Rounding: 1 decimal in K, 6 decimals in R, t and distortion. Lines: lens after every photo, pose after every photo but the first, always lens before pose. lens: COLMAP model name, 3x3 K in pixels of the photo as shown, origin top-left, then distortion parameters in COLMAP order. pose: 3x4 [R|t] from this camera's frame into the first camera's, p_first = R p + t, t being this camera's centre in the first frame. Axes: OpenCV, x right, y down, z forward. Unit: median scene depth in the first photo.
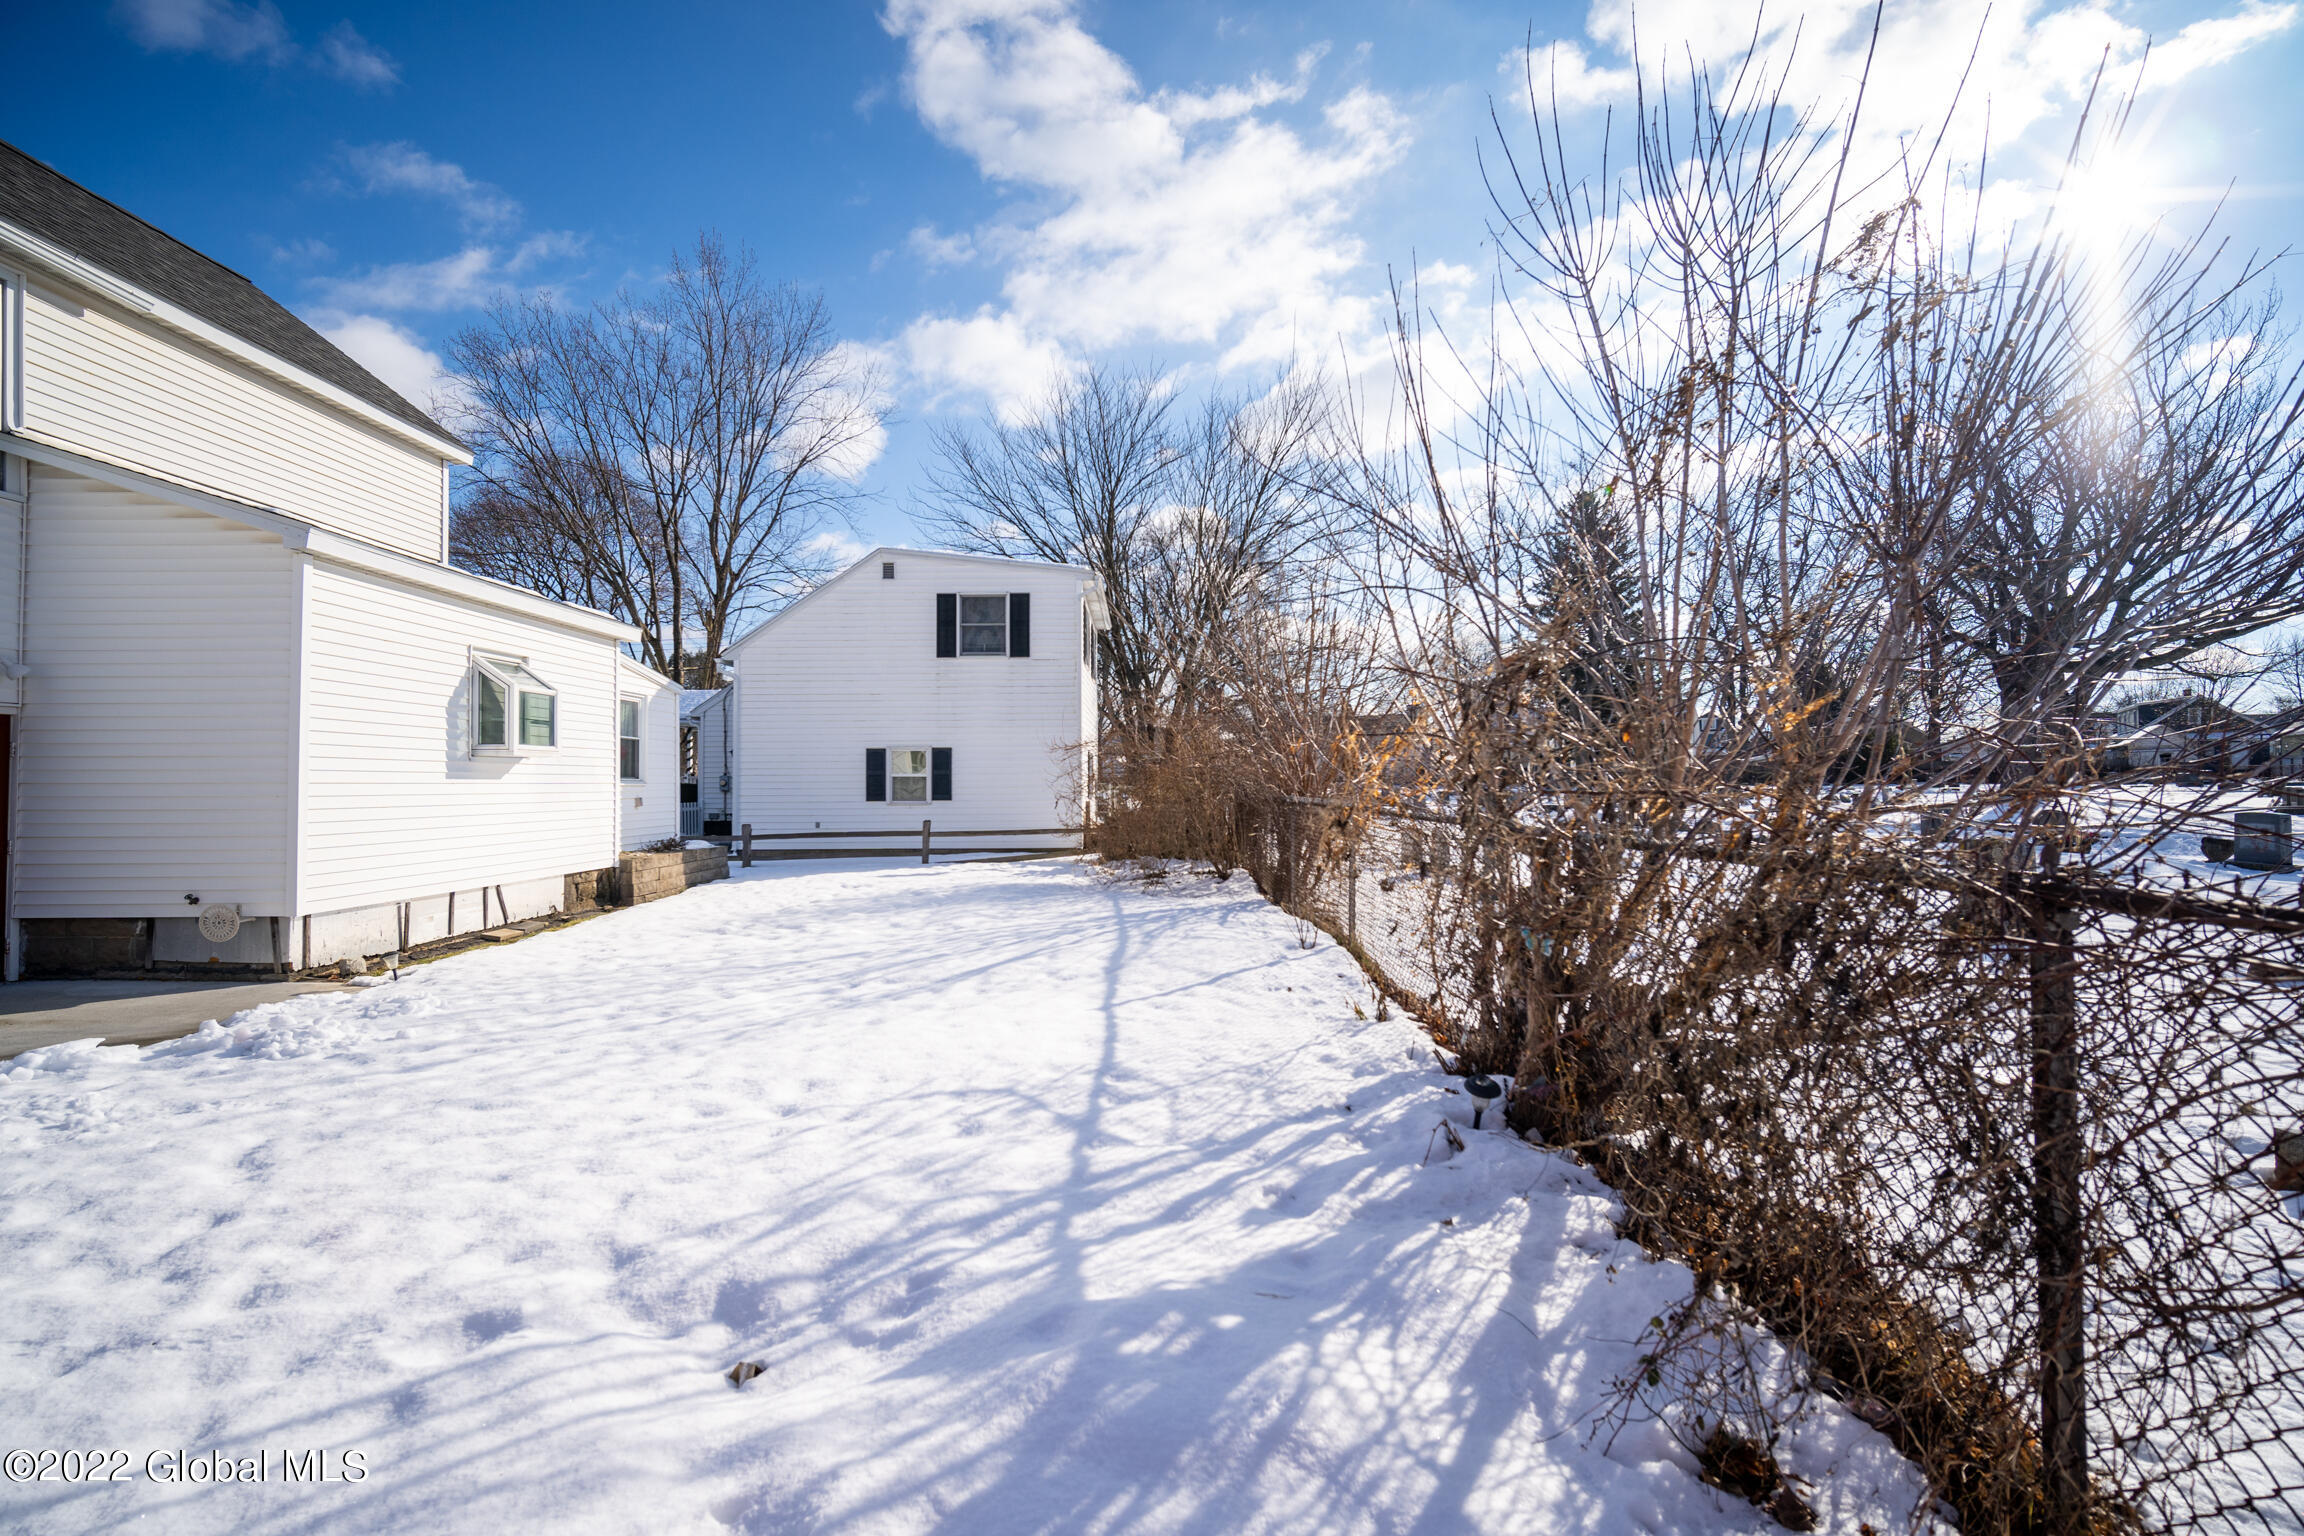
lens RADIAL K [[1016.0, 0, 1153.2], [0, 1016.0, 757.4], [0, 0, 1]] dist [-0.016933, 0.005845]
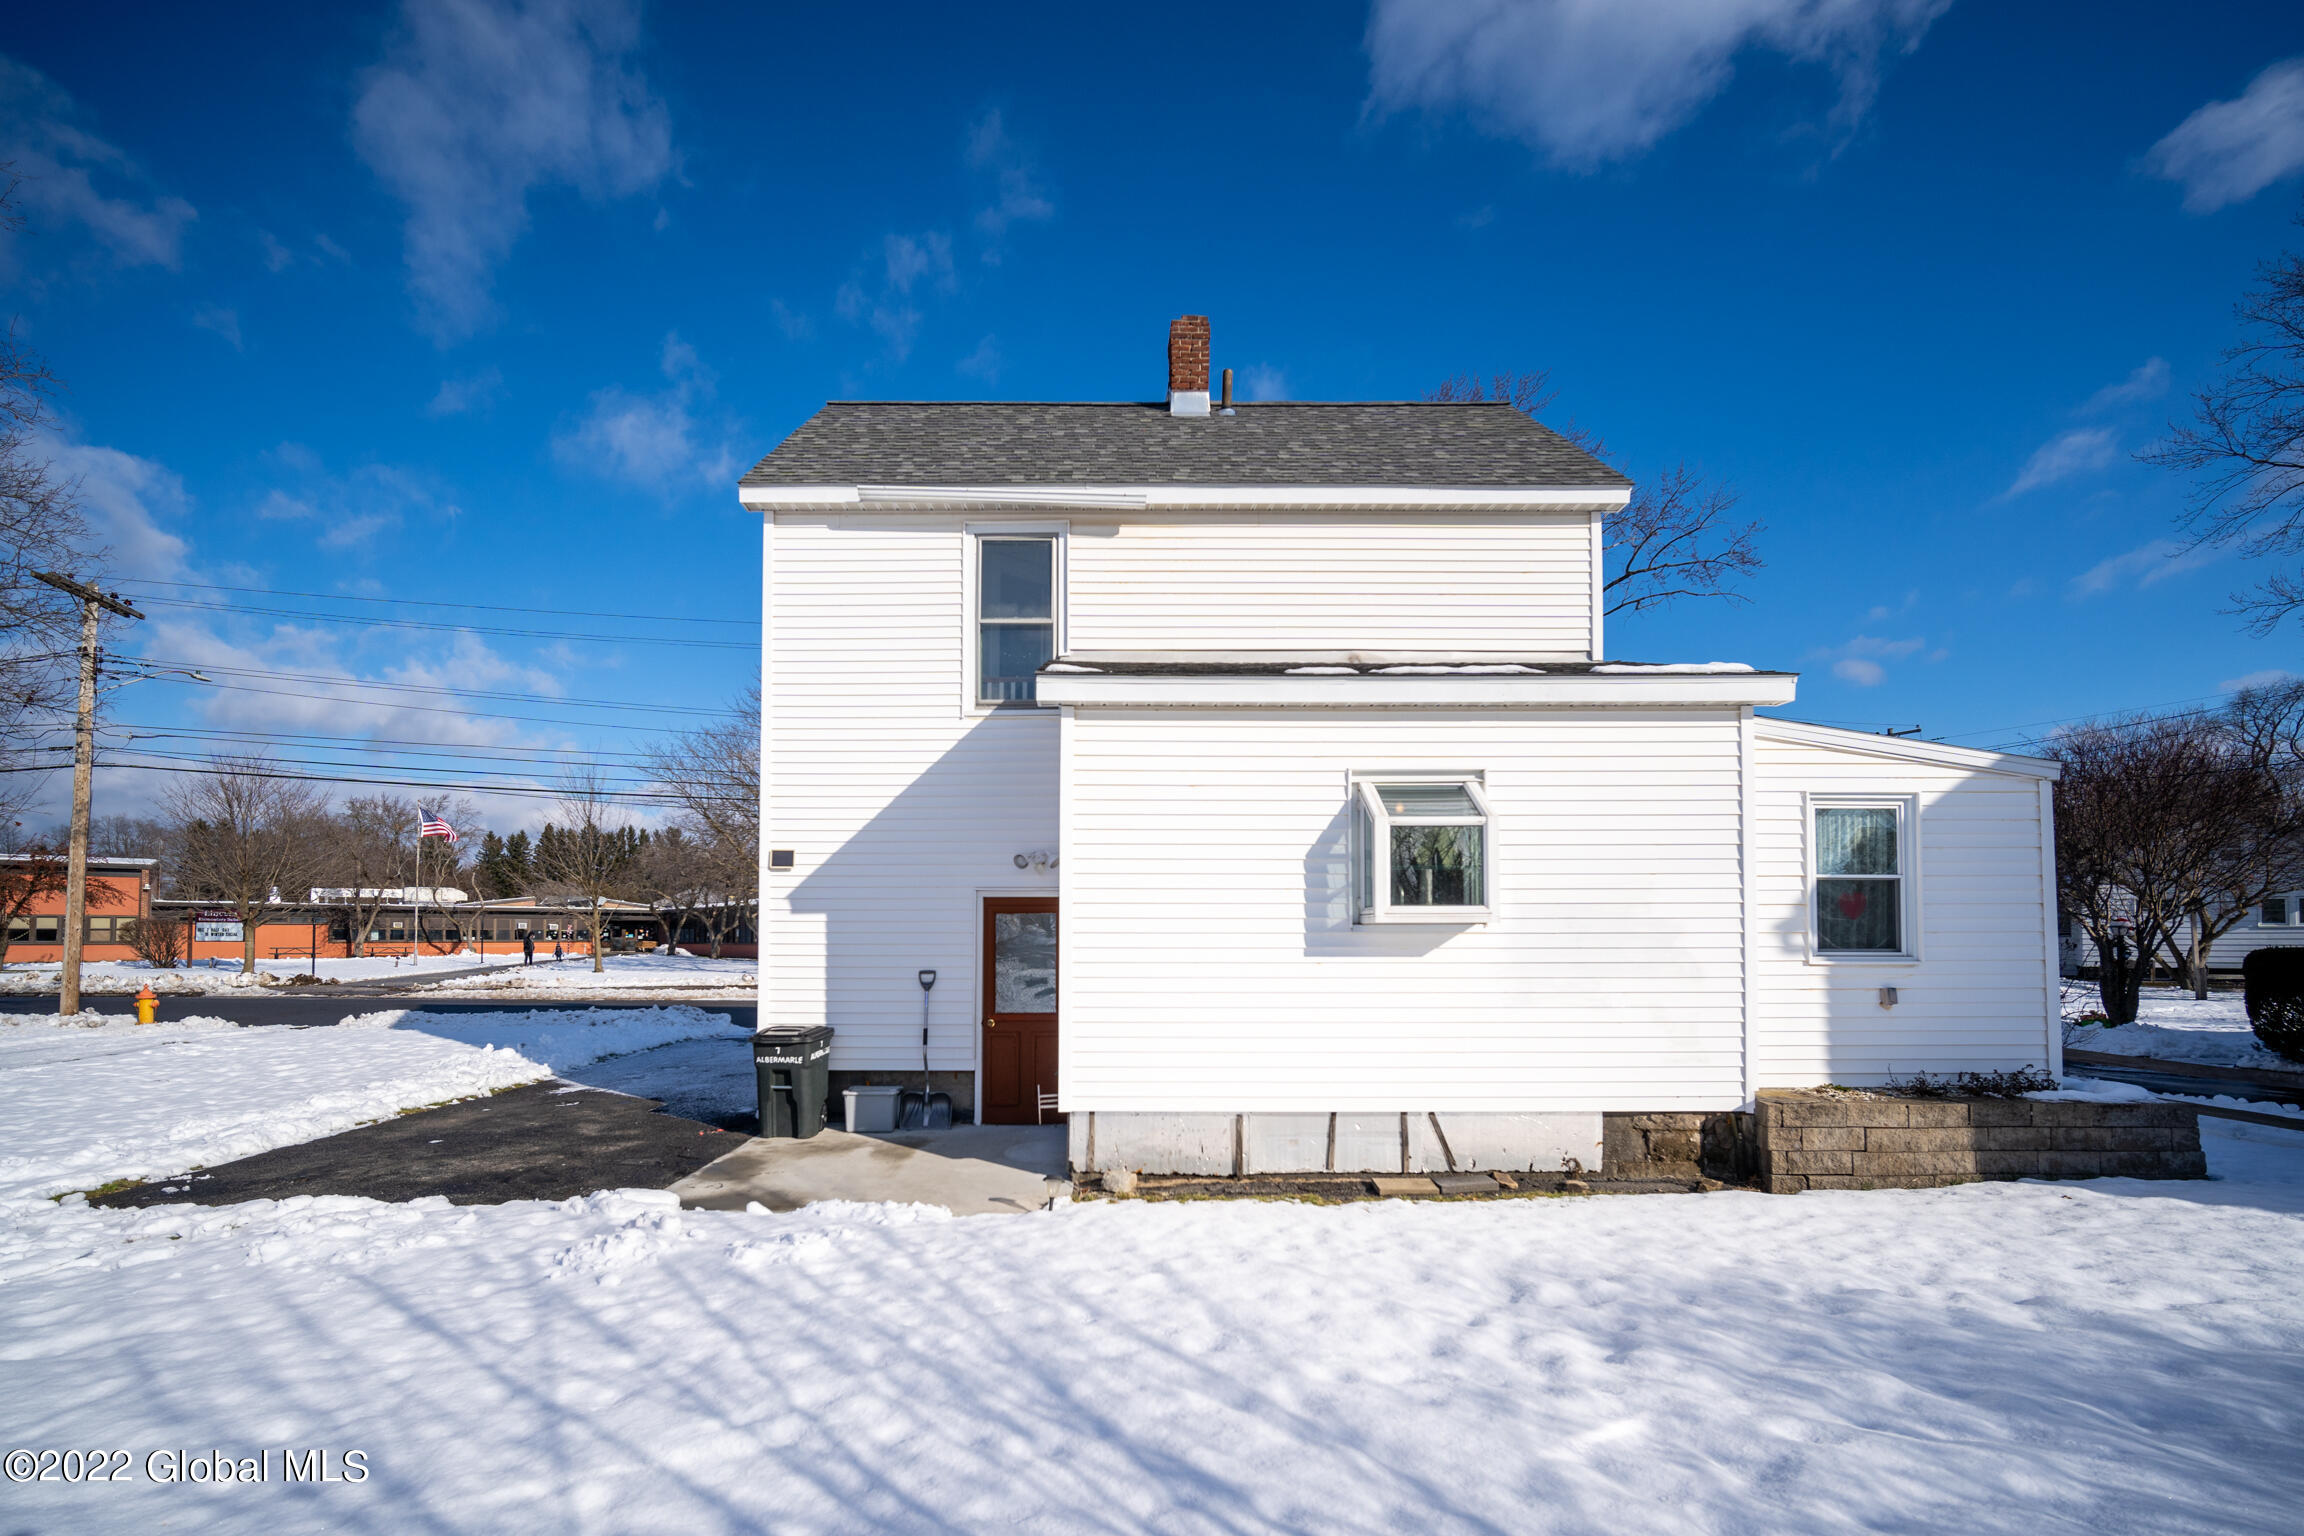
lens RADIAL K [[1069.1, 0, 1182.1], [0, 1069.1, 901.2], [0, 0, 1]] dist [-0.002265, -0.000062]
pose [[-0.017437, -0.026554, -0.999495, 0.077971], [0.025253, 0.999317, -0.026990, -0.000185], [0.999529, -0.025711, -0.016755, 0.822512]]
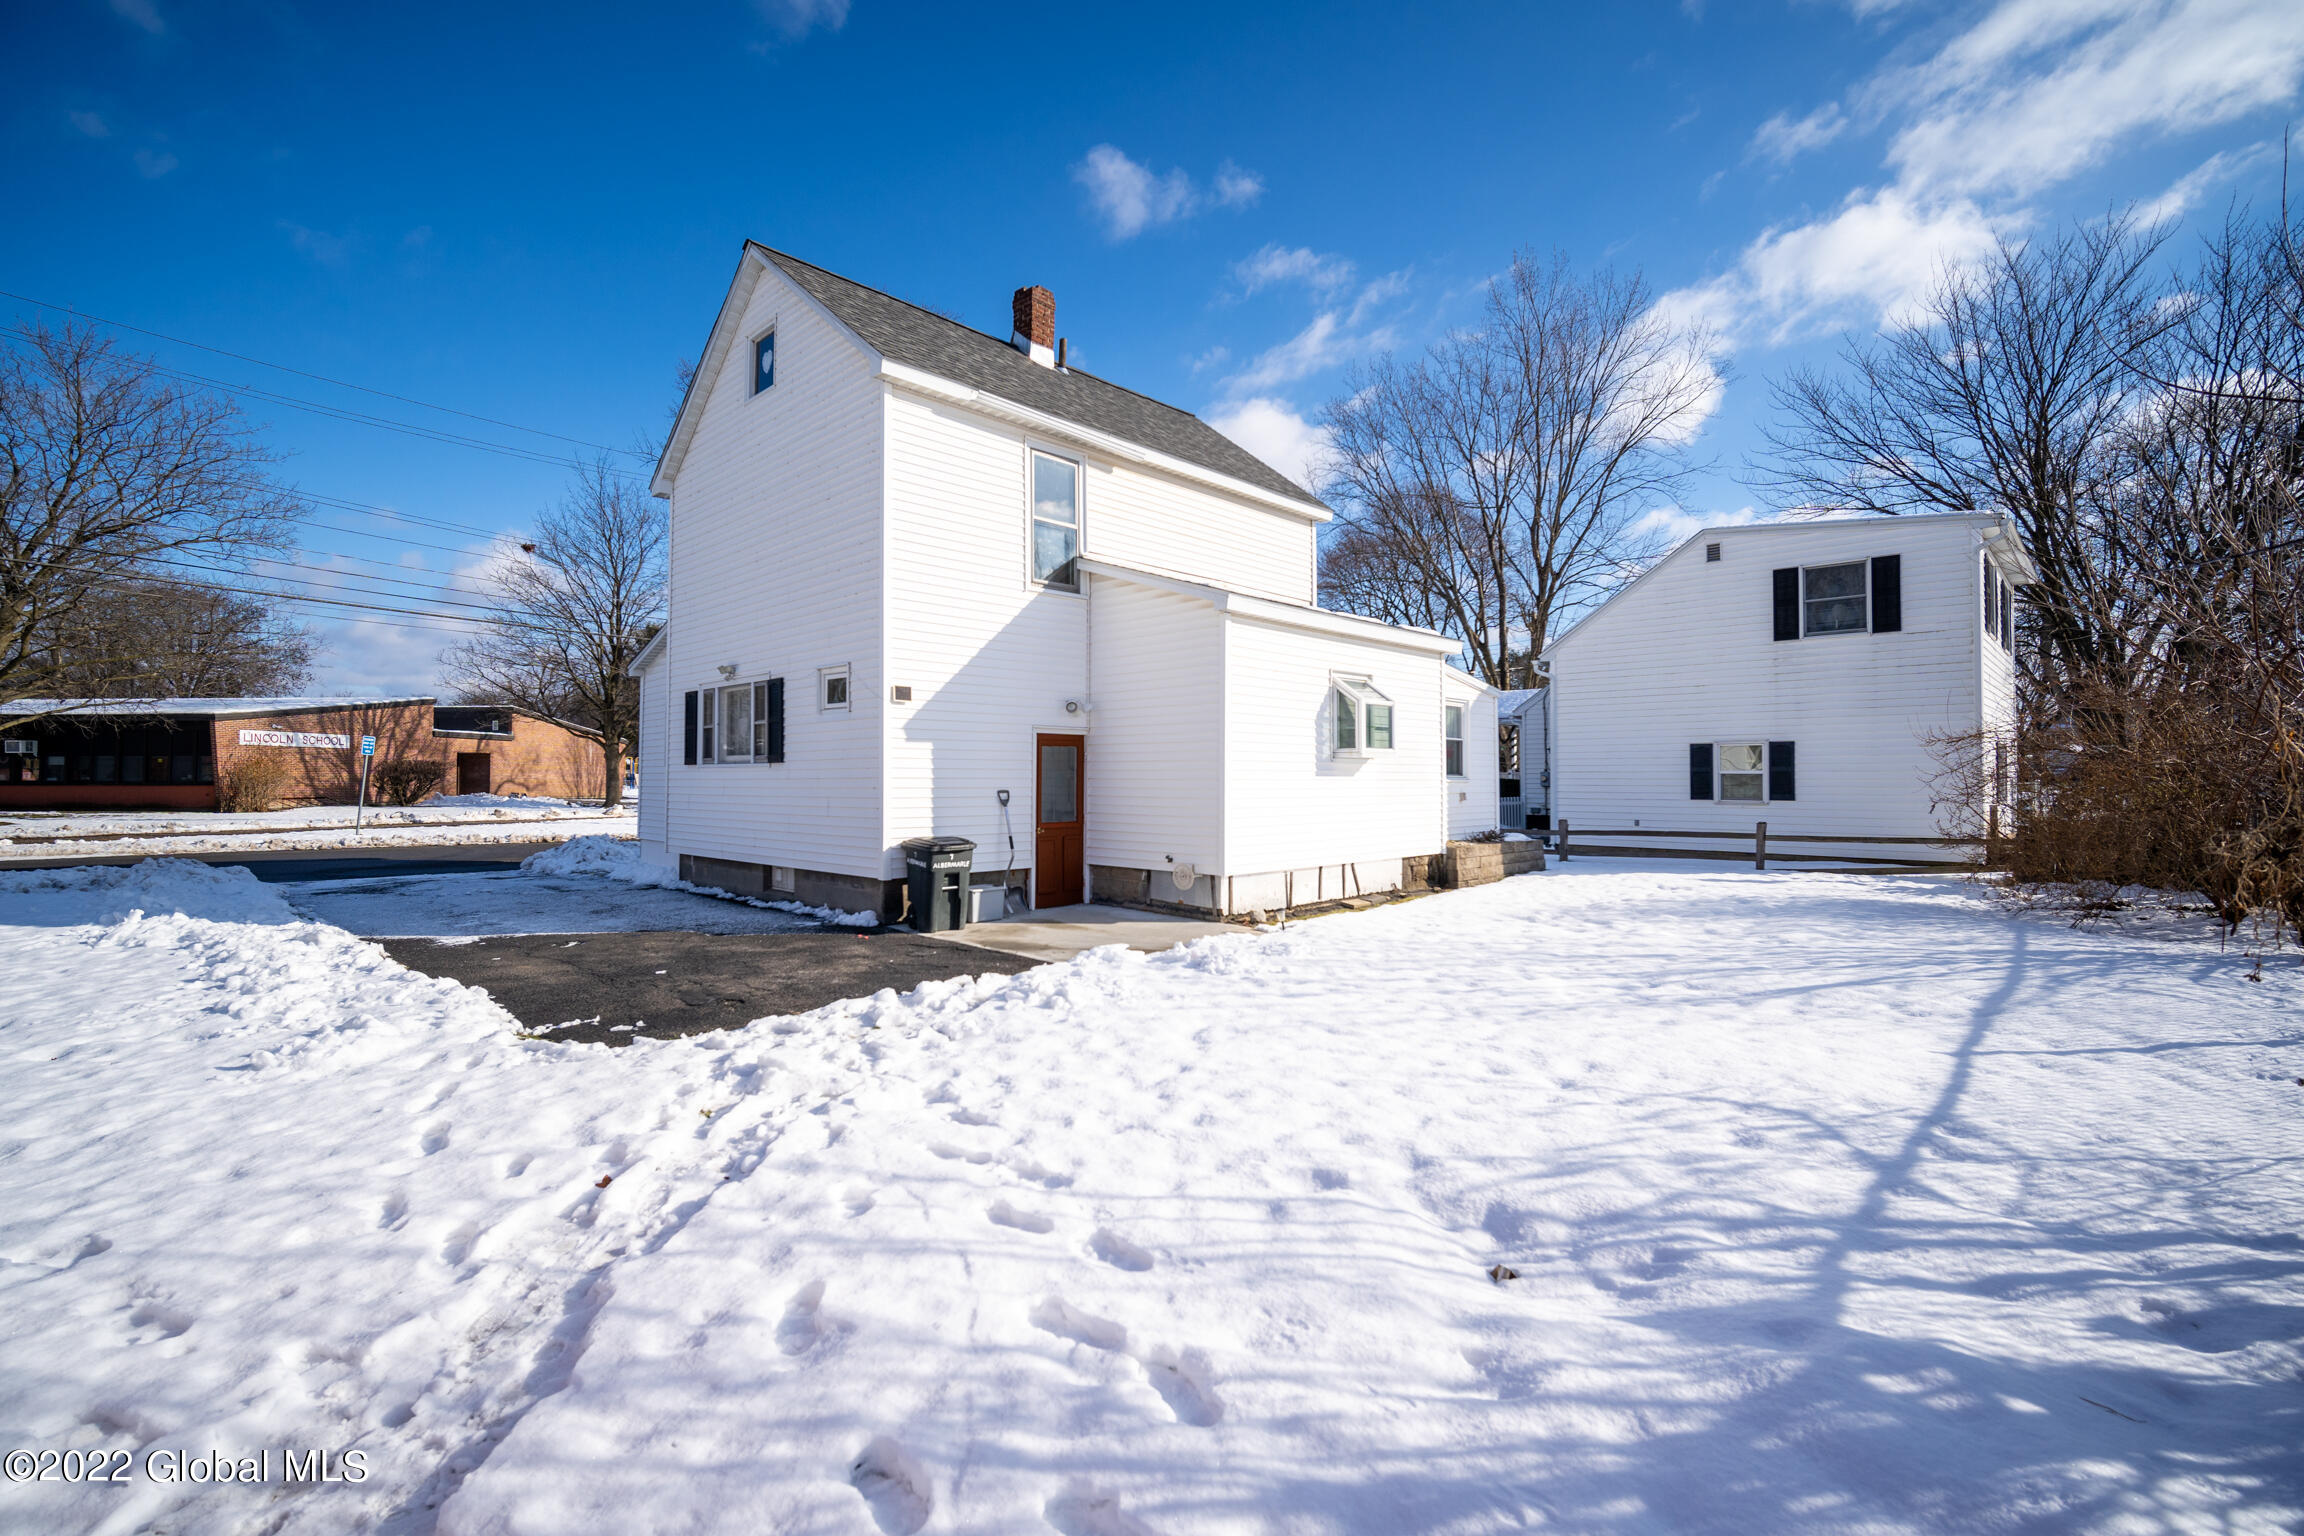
lens RADIAL K [[1016.0, 0, 1153.2], [0, 1016.0, 757.4], [0, 0, 1]] dist [-0.016933, 0.005845]
pose [[0.712098, -0.006959, -0.702045, 0.042604], [0.011243, 0.999936, 0.001492, -0.005866], [0.701990, -0.008956, 0.712131, -0.043833]]
